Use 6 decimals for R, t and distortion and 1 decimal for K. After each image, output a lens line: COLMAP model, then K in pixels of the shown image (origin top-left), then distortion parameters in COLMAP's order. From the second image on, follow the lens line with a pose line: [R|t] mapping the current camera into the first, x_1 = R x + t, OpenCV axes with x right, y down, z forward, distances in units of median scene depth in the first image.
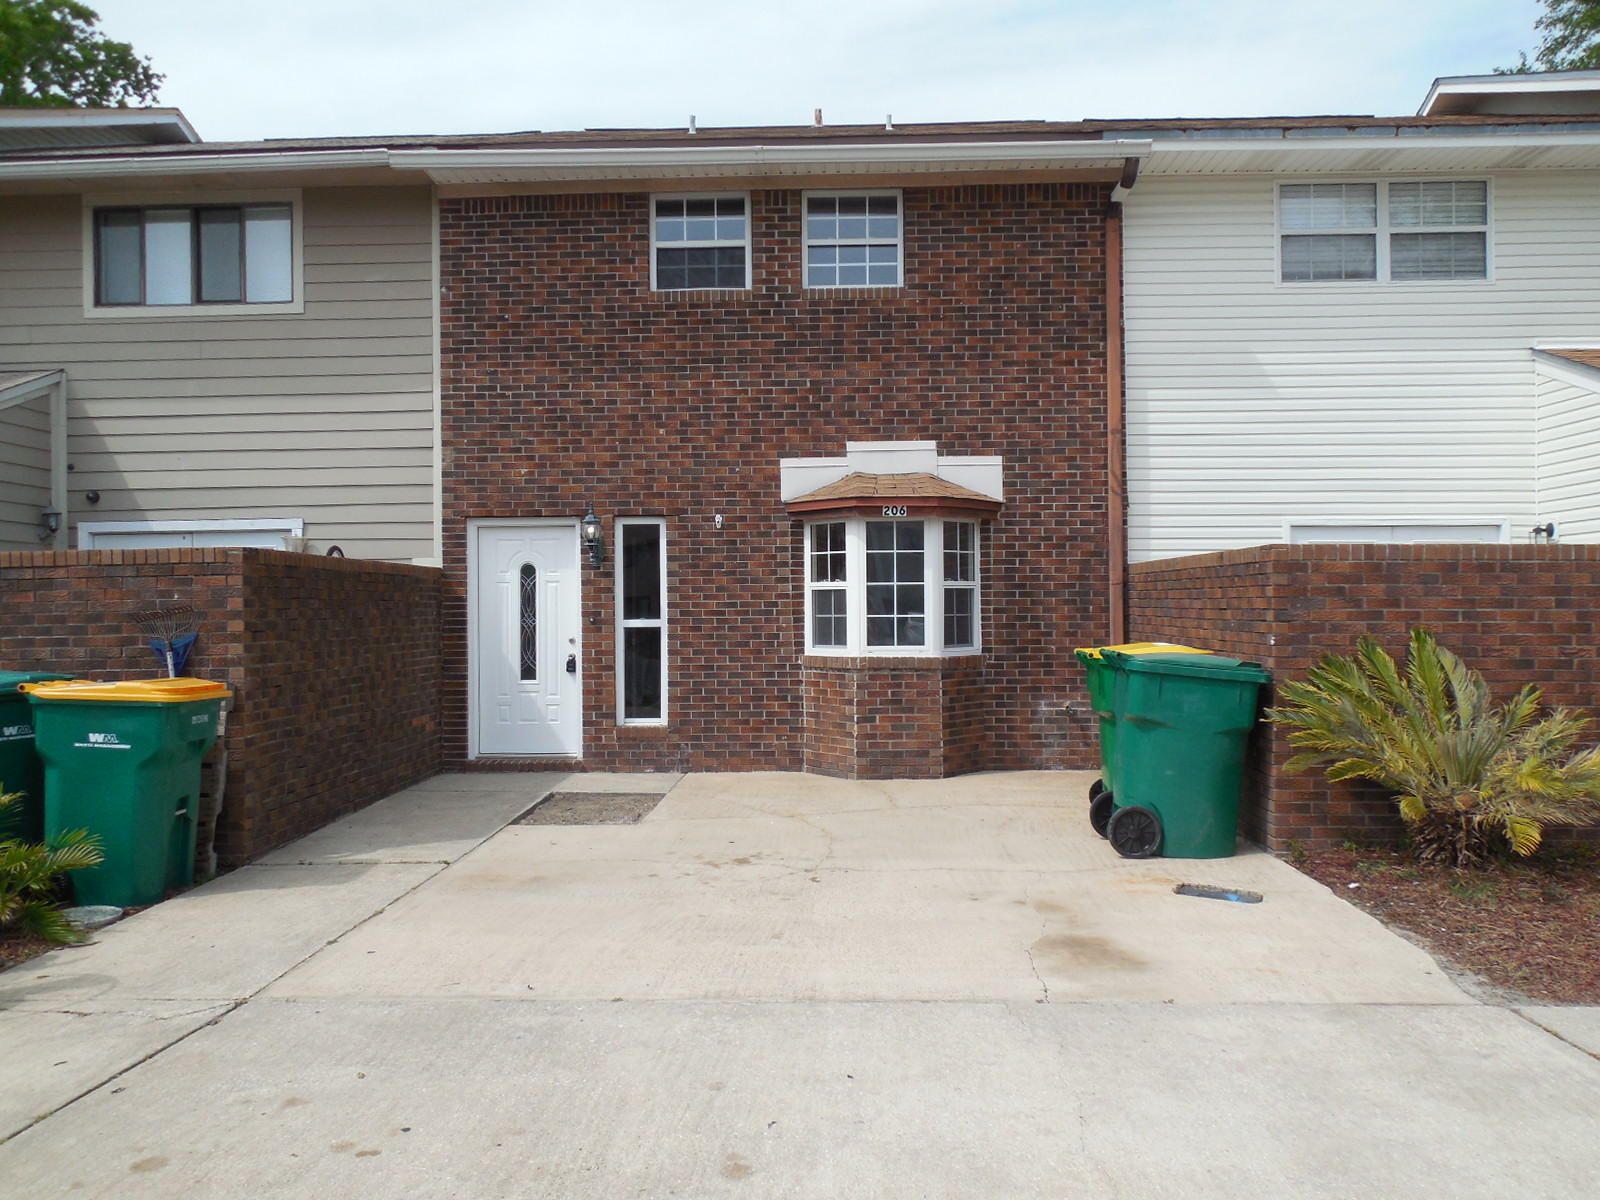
lens RADIAL K [[1206.7, 0, 801.3], [0, 1206.7, 596.8], [0, 0, 1]] dist [0.008293, -0.003842]
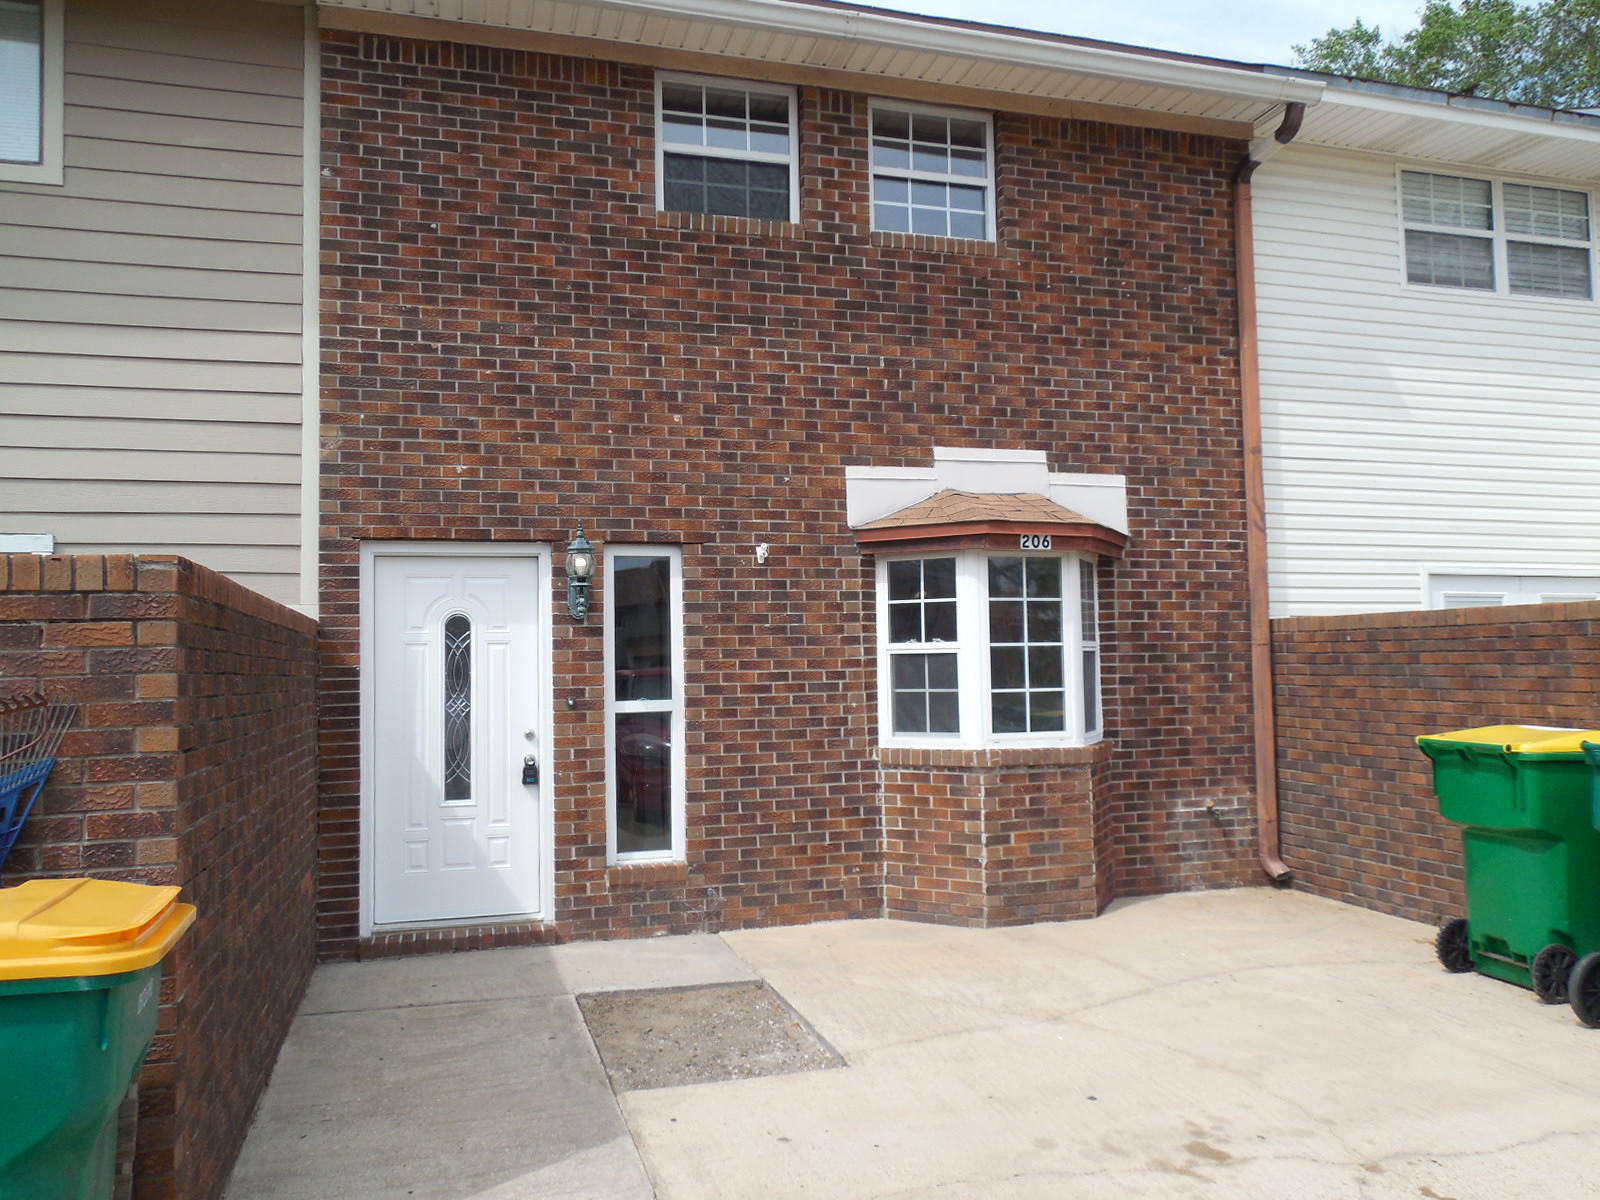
lens RADIAL K [[1206.7, 0, 801.3], [0, 1206.7, 596.8], [0, 0, 1]] dist [0.008293, -0.003842]
pose [[0.947429, 0.010541, 0.319793, -0.264048], [0.007283, 0.998488, -0.054491, -0.001122], [-0.319884, 0.053955, 0.945919, 0.350435]]
